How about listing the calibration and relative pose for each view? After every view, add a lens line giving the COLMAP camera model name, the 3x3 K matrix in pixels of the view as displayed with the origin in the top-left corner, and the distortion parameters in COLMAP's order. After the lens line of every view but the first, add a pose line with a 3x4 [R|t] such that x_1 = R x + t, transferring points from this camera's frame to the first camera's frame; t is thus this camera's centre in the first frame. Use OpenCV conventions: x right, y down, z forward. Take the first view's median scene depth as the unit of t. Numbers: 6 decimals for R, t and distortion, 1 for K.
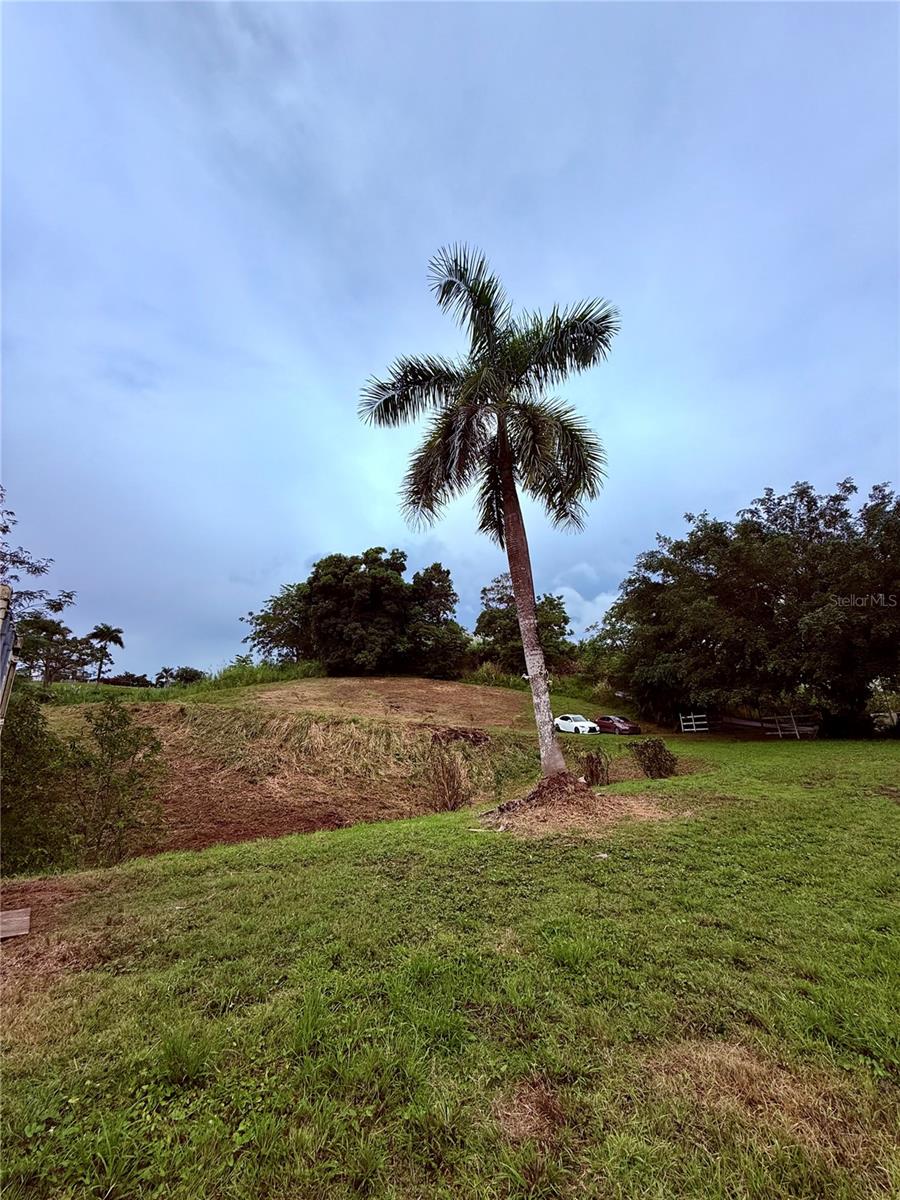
lens RADIAL K [[473.5, 0, 452.8], [0, 473.5, 598.0], [0, 0, 1]] dist [0.001093, -0.000051]
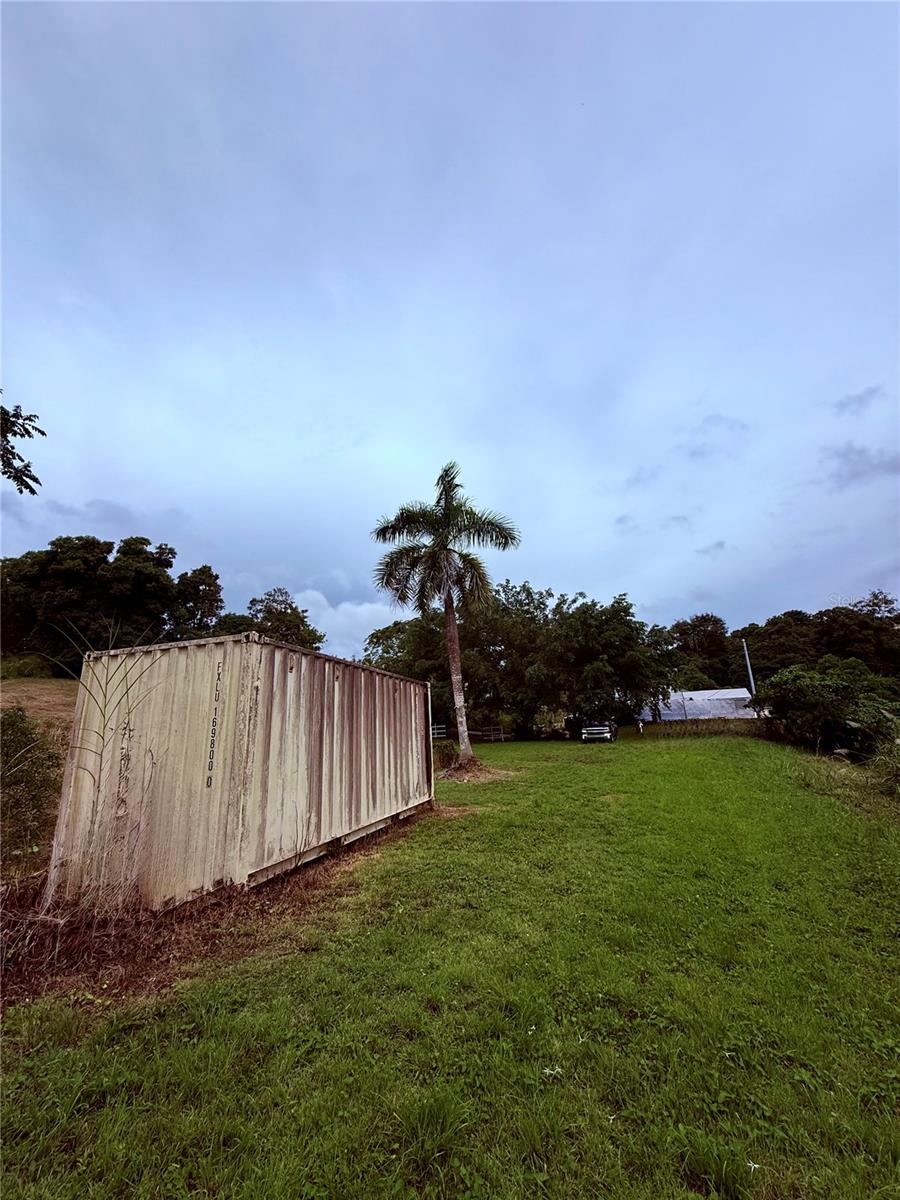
lens RADIAL K [[473.5, 0, 452.8], [0, 473.5, 598.0], [0, 0, 1]] dist [0.001093, -0.000051]
pose [[0.819303, 0.153840, 0.552337, -0.167324], [-0.144321, 0.987648, -0.061008, -0.025465], [-0.554900, -0.029730, 0.831385, -0.096907]]
